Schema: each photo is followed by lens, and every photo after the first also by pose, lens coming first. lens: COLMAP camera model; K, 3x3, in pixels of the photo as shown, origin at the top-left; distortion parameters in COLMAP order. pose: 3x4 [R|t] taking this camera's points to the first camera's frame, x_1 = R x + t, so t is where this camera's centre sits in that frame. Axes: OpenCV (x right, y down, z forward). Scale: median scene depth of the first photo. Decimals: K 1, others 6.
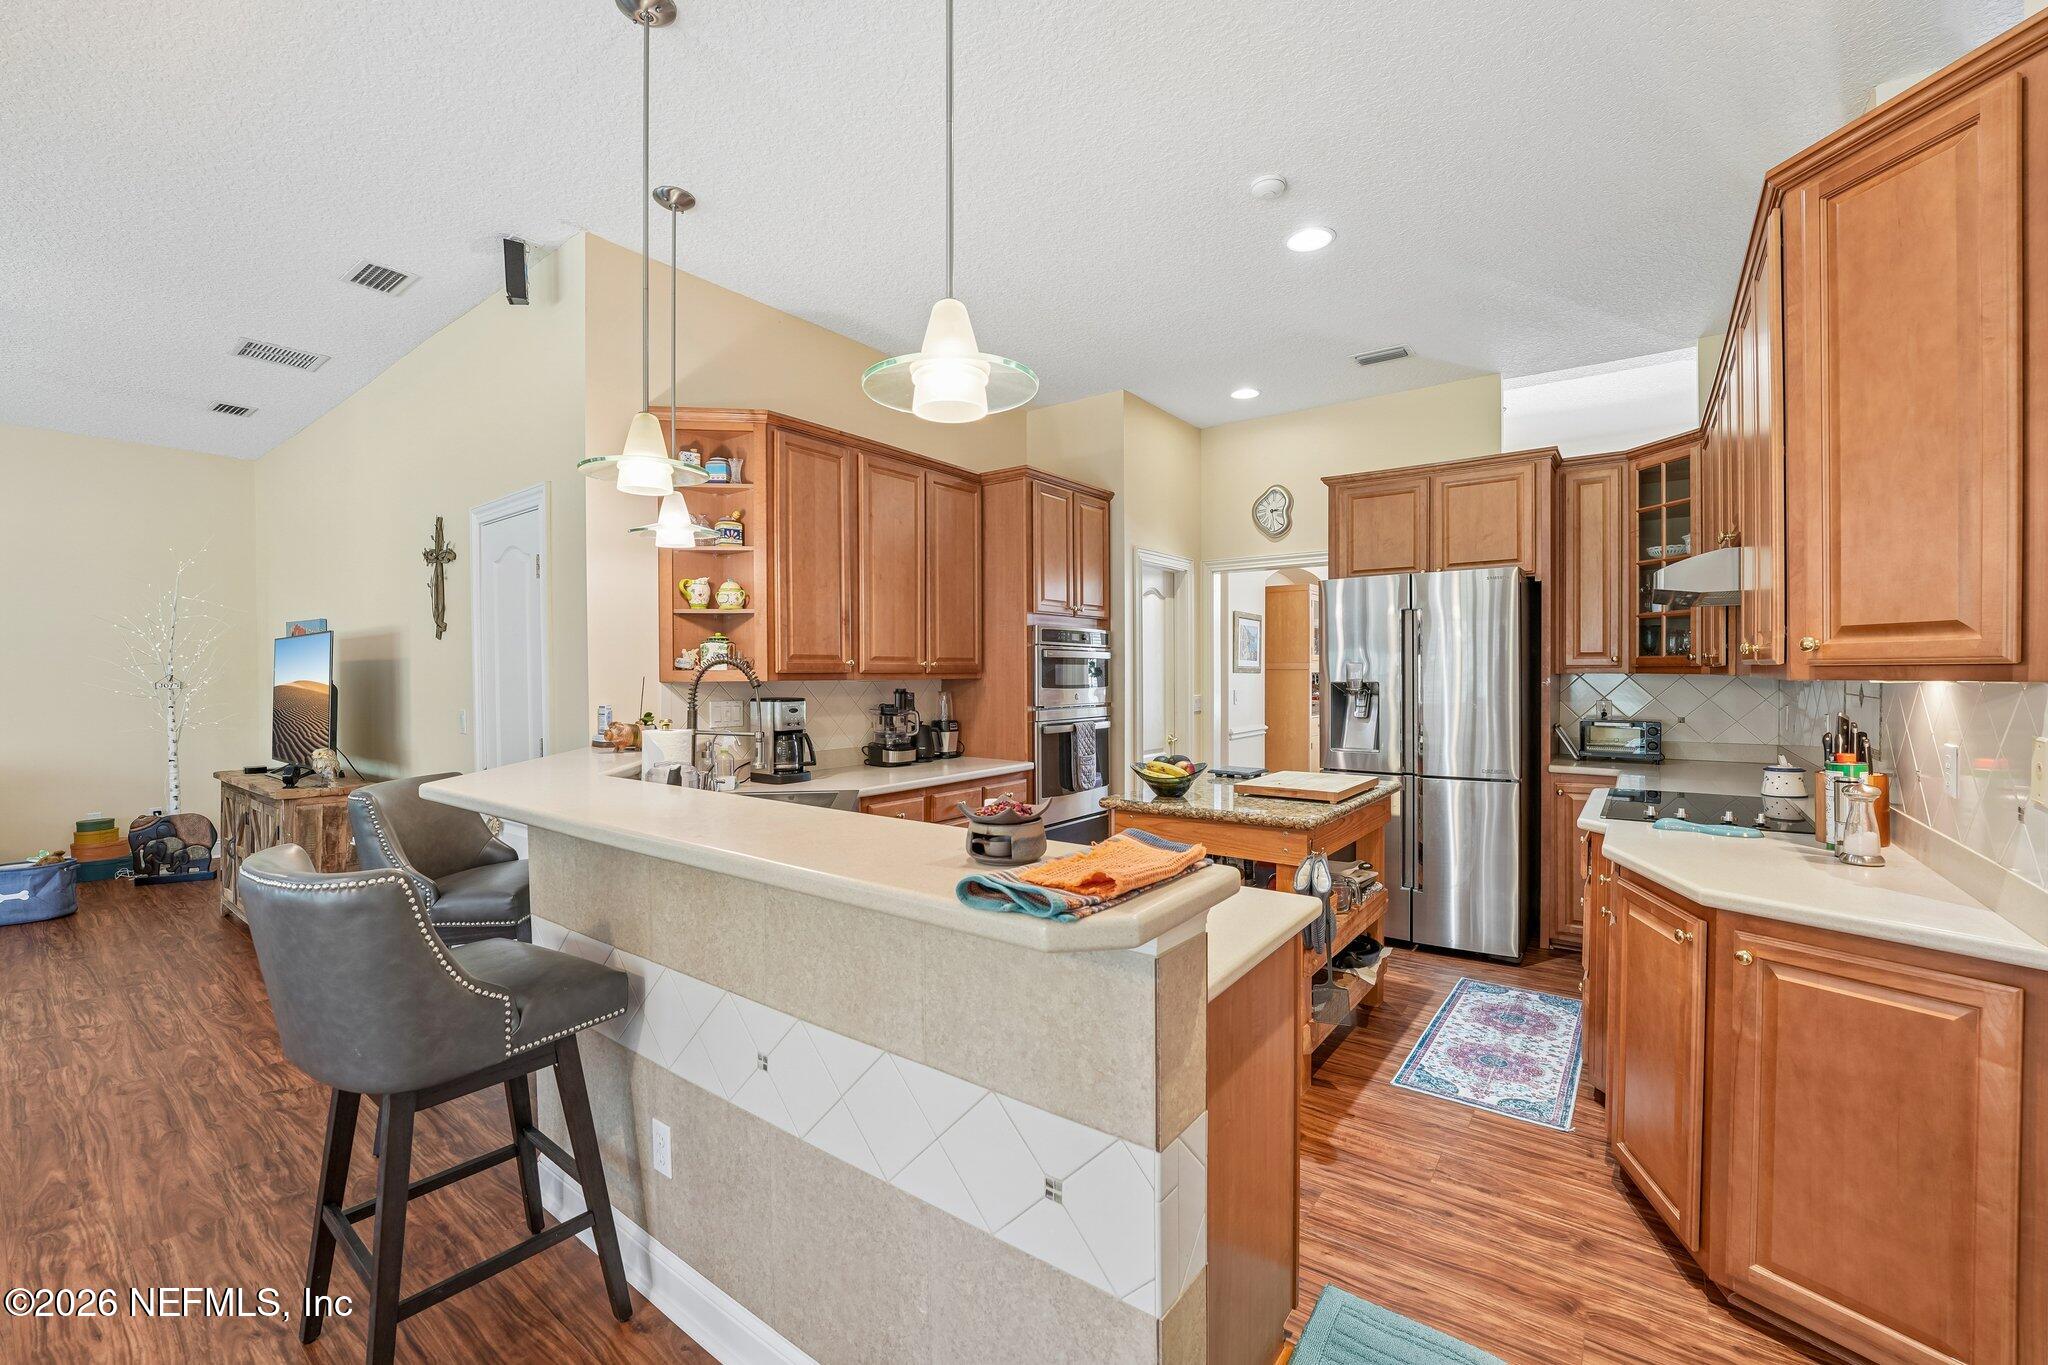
lens RADIAL K [[844.9, 0, 1017.8], [0, 844.9, 676.6], [0, 0, 1]] dist [-0.027448, 0.005237]
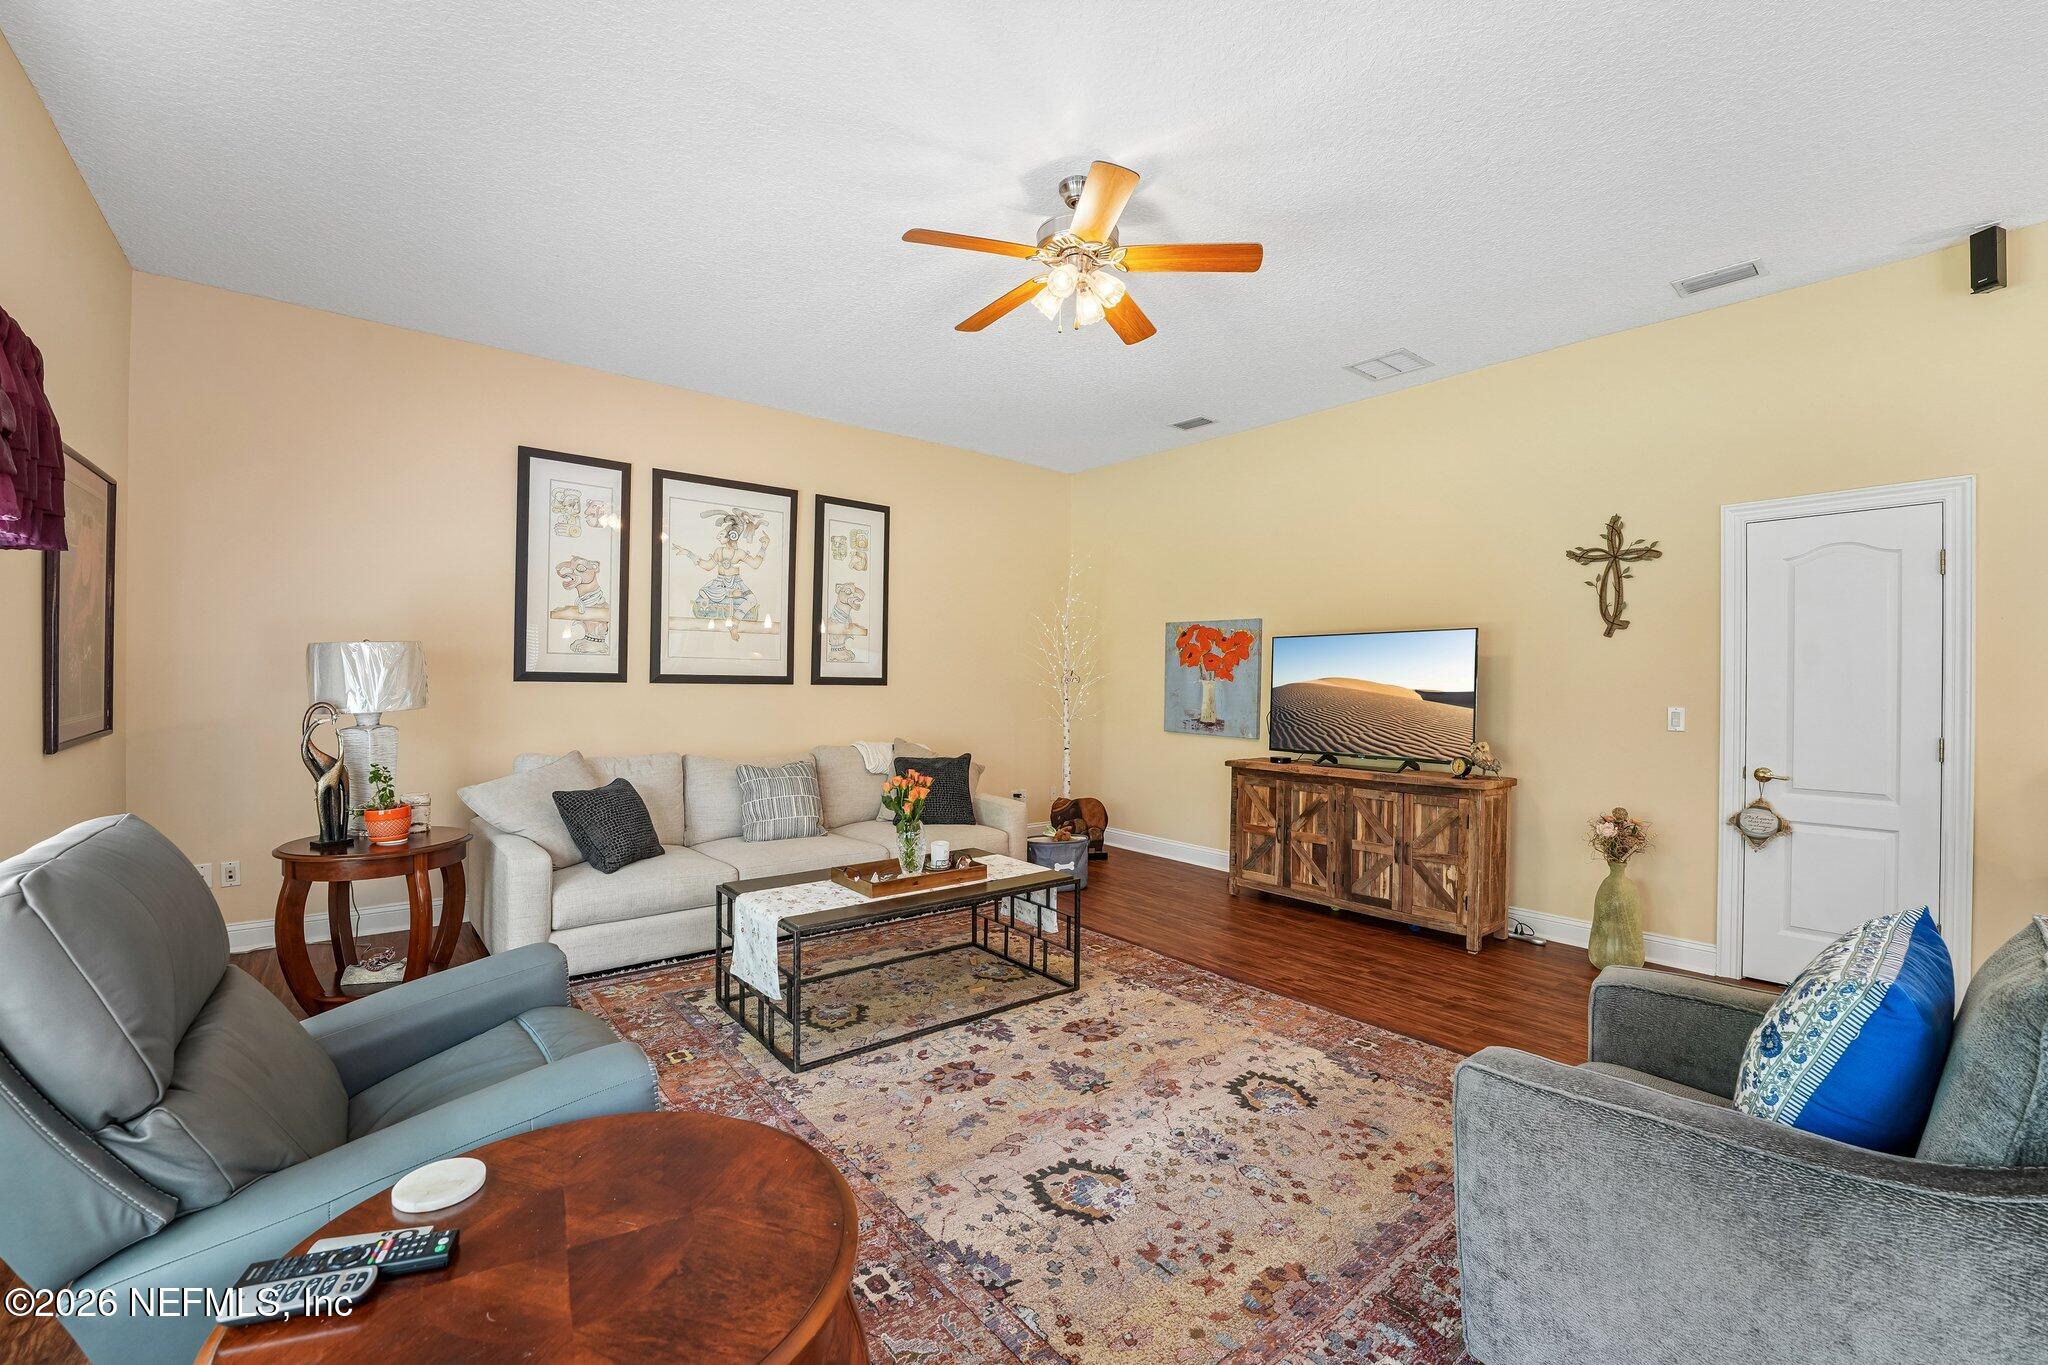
lens RADIAL K [[844.9, 0, 1012.5], [0, 844.9, 687.6], [0, 0, 1]] dist [-0.027448, 0.005237]
pose [[0.969935, 0.019169, -0.242609, -1.198370], [-0.019255, 0.999813, 0.002015, 0.029143], [0.242602, 0.002717, 0.970122, -0.155983]]
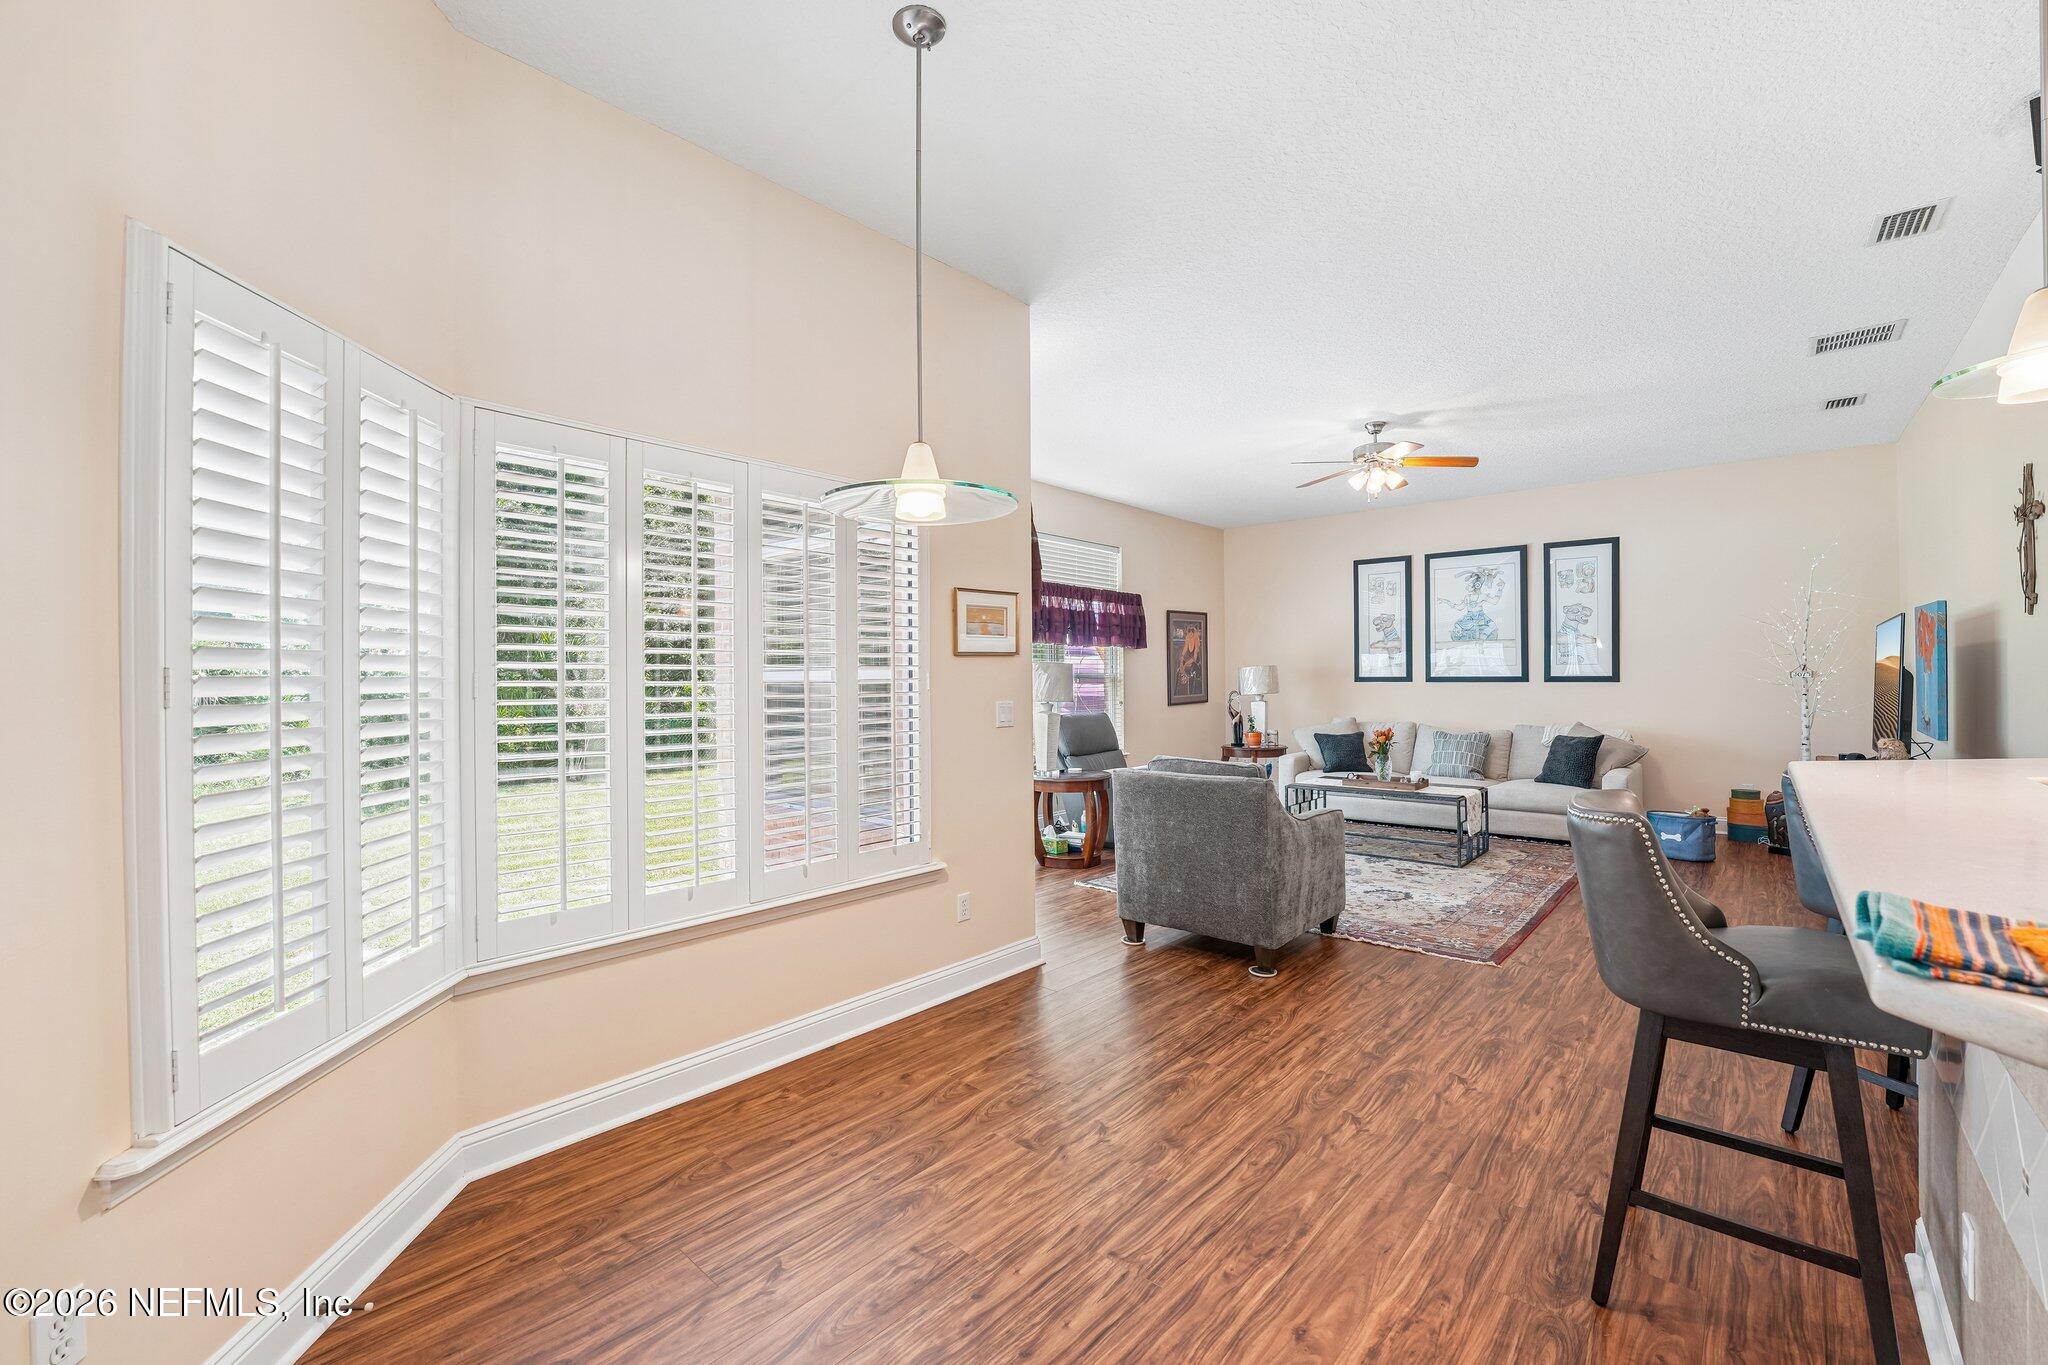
lens RADIAL K [[844.9, 0, 1026.7], [0, 844.9, 677.2], [0, 0, 1]] dist [-0.027448, 0.005237]
pose [[-0.068746, 0.003957, -0.997626, 0.178879], [-0.000412, 0.999992, 0.003995, 0.014089], [0.997634, 0.000686, -0.068744, 0.088139]]
